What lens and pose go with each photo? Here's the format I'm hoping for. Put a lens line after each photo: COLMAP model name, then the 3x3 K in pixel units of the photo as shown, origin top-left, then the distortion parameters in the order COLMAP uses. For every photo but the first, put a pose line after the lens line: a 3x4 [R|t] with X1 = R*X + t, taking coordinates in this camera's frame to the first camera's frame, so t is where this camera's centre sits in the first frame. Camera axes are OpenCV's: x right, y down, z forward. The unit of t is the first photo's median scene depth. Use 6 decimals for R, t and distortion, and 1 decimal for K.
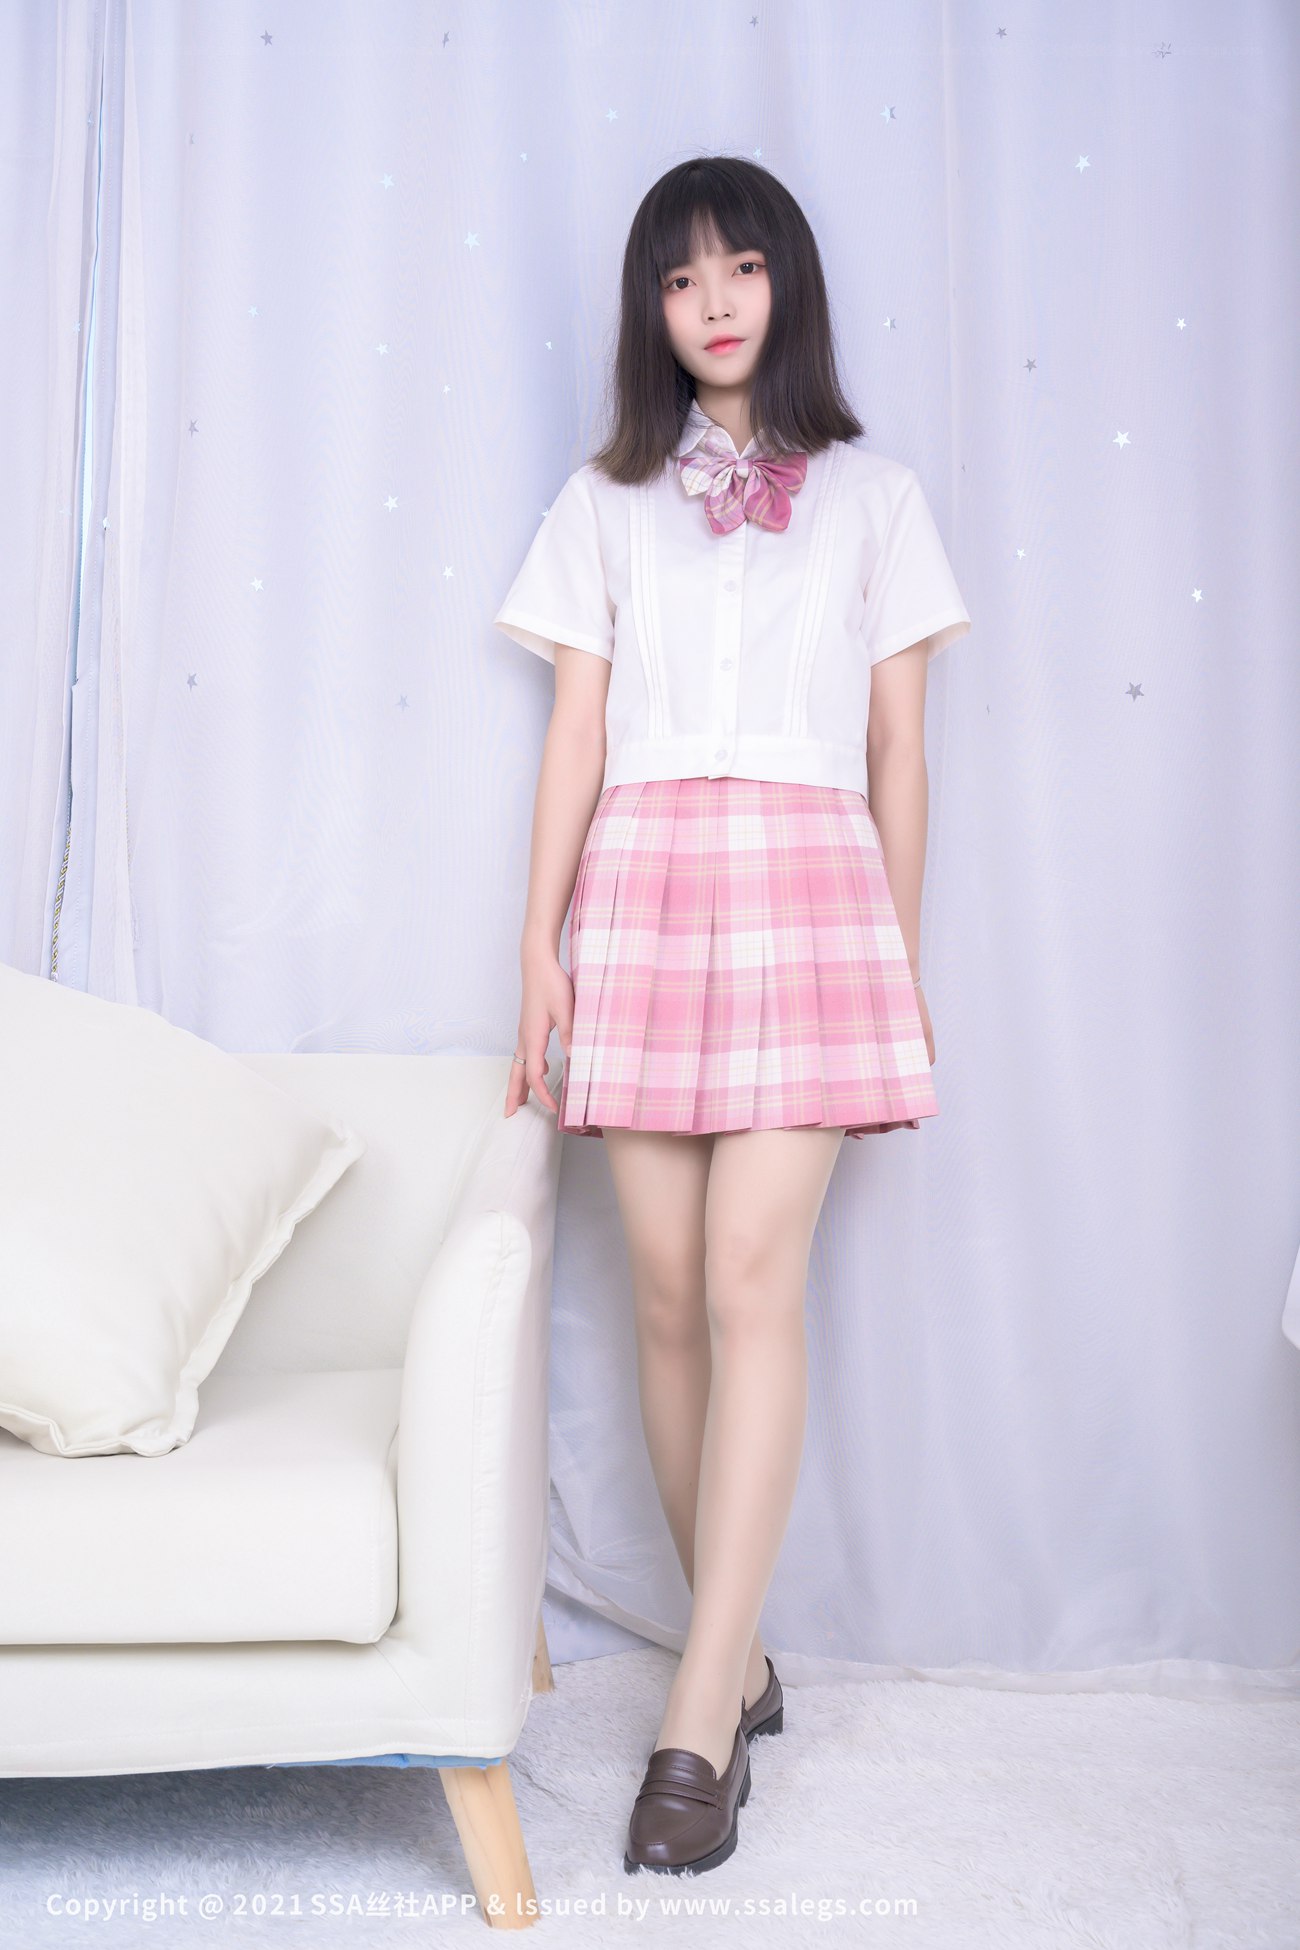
lens RADIAL K [[2300.6, 0, 625.2], [0, 2300.6, 948.4], [0, 0, 1]] dist [0.028486, 0.000000]
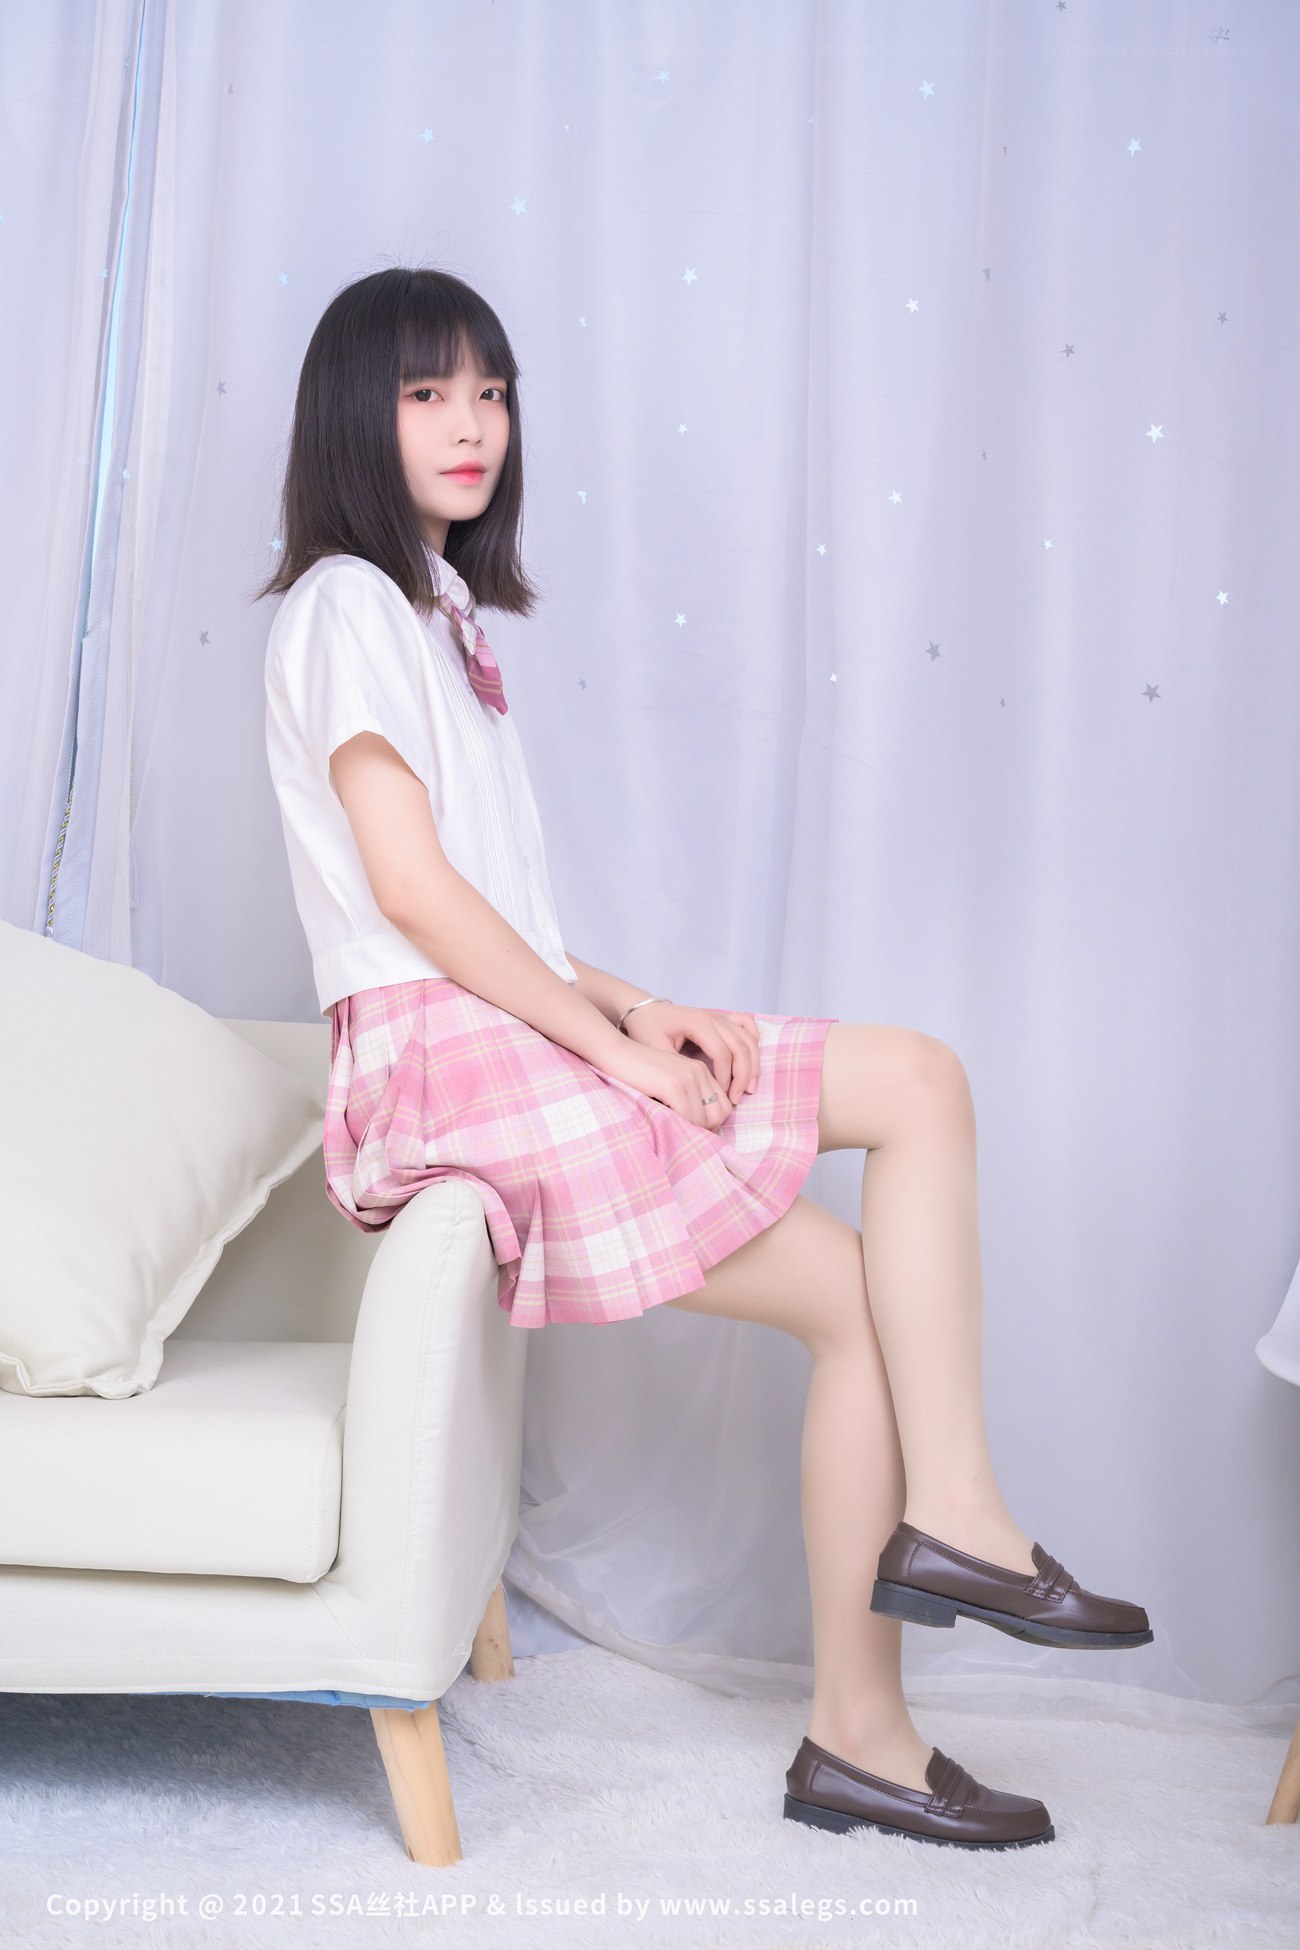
lens RADIAL K [[2784.0, 0, 642.0], [0, 2784.0, 959.0], [0, 0, 1]] dist [-0.014917, 0.000000]
pose [[0.997707, 0.049228, -0.046440, 0.075717], [-0.048955, 0.998777, 0.006992, 0.003739], [0.046727, -0.004703, 0.998897, -0.219884]]
